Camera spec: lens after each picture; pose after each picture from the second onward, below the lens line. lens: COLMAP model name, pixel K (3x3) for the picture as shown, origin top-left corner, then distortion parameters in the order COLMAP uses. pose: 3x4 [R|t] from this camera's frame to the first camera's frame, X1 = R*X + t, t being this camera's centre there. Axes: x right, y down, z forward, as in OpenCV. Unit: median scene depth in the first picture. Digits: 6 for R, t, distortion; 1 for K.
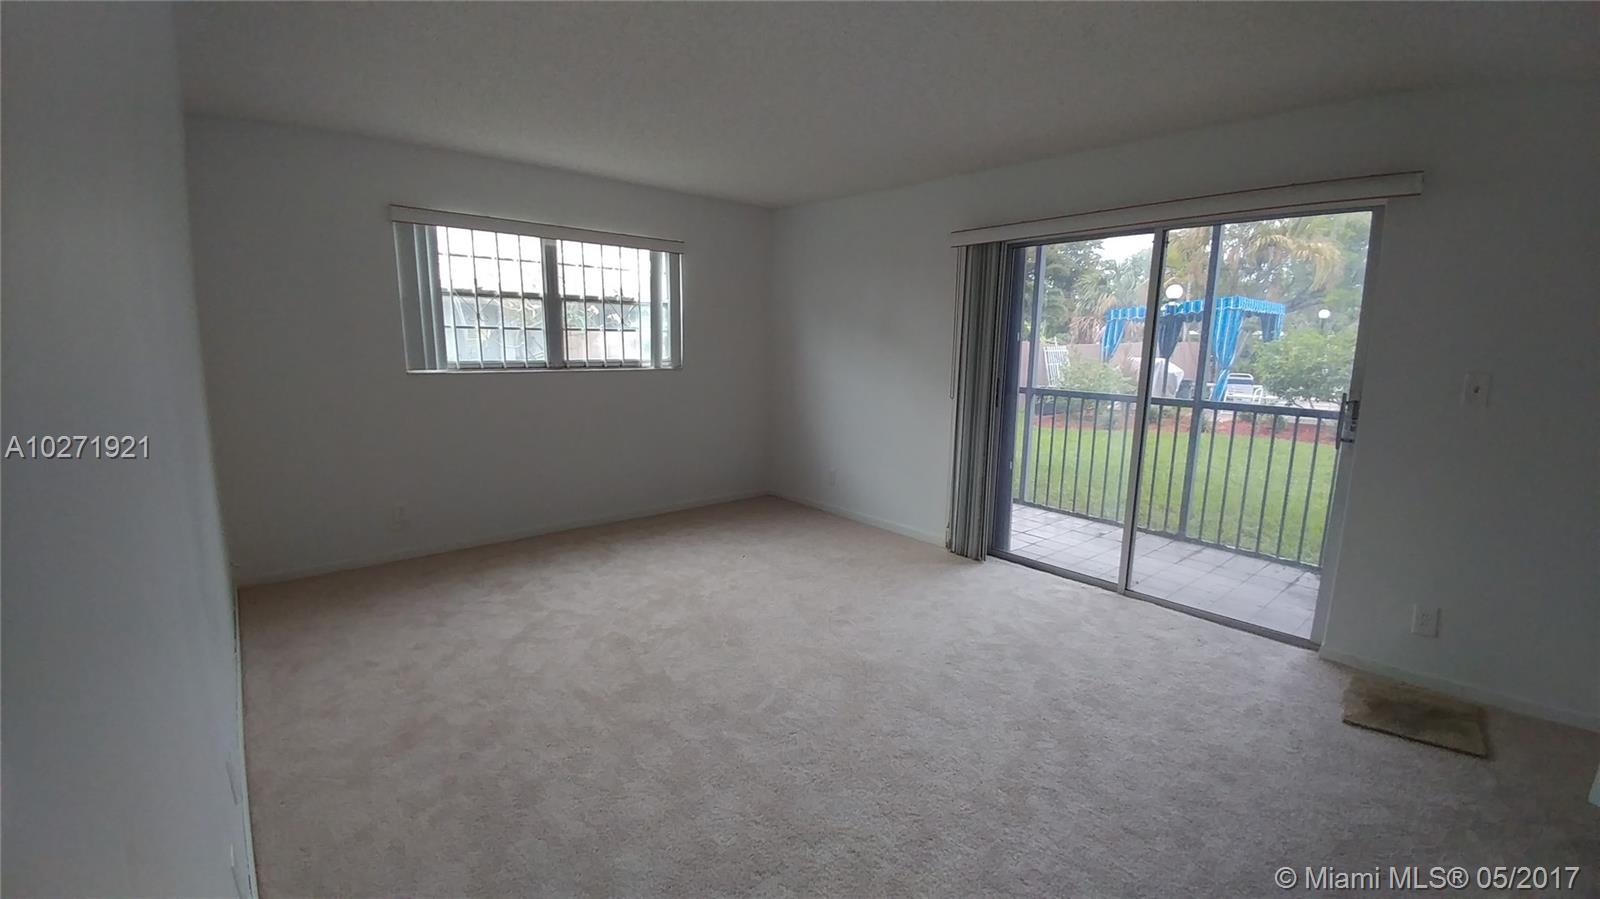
lens RADIAL K [[640.6, 0, 805.4], [0, 640.6, 450.0], [0, 0, 1]] dist [0.027546, -0.045467]
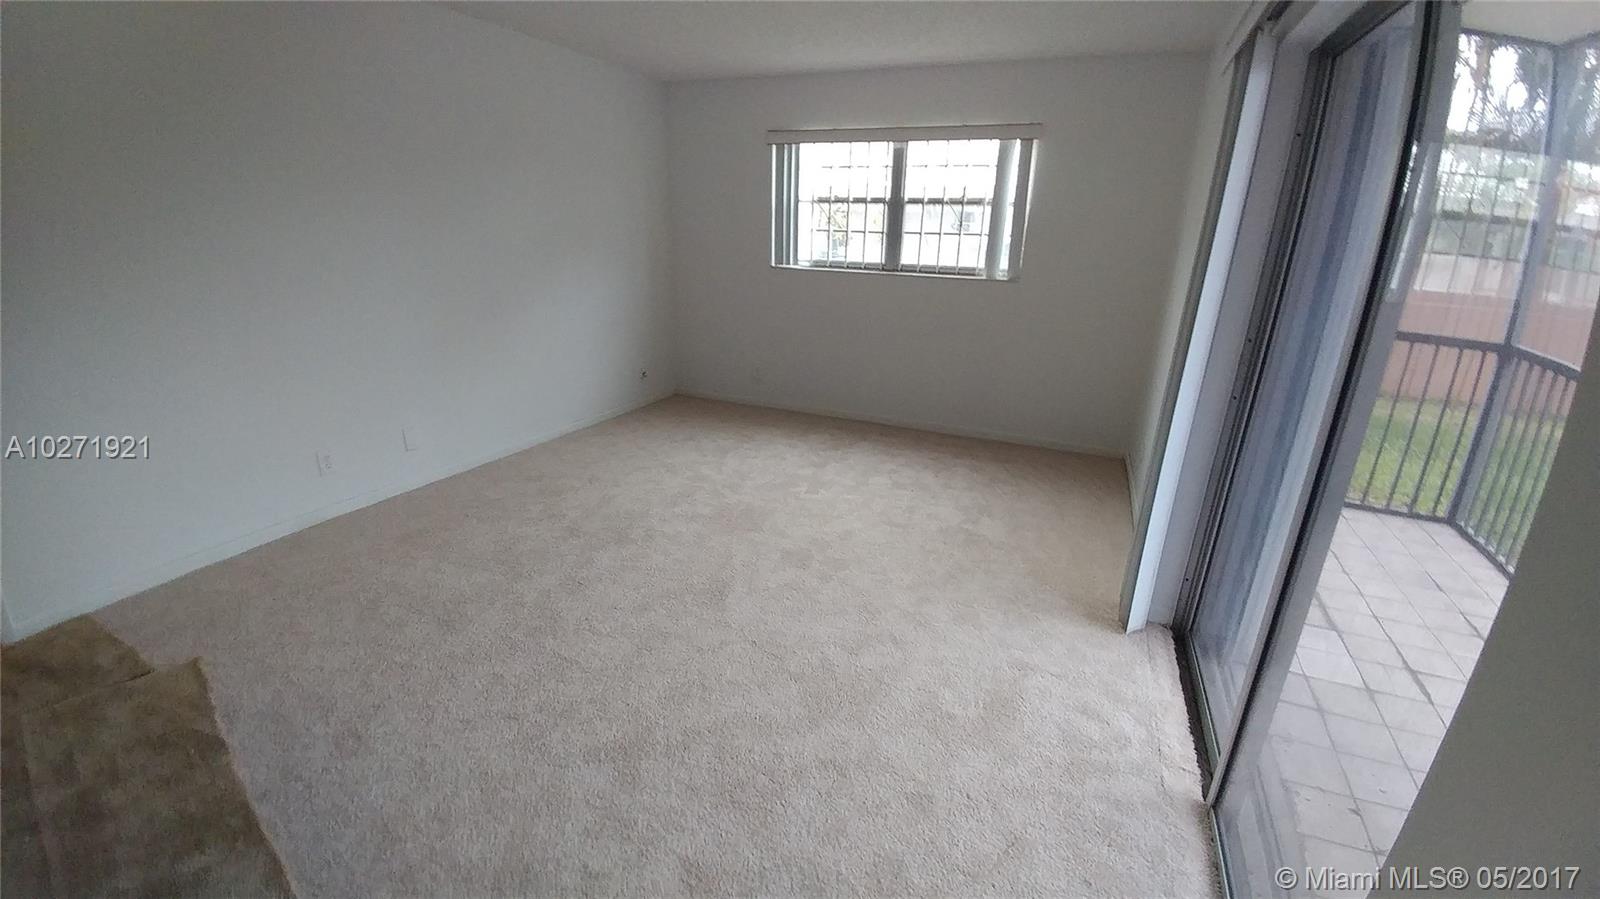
lens RADIAL K [[640.6, 0, 805.4], [0, 640.6, 450.0], [0, 0, 1]] dist [0.027546, -0.045467]
pose [[0.436819, 0.287579, -0.852342, 0.563877], [-0.172899, 0.956696, 0.234178, -0.072136], [0.882777, 0.045075, 0.467625, 0.415775]]
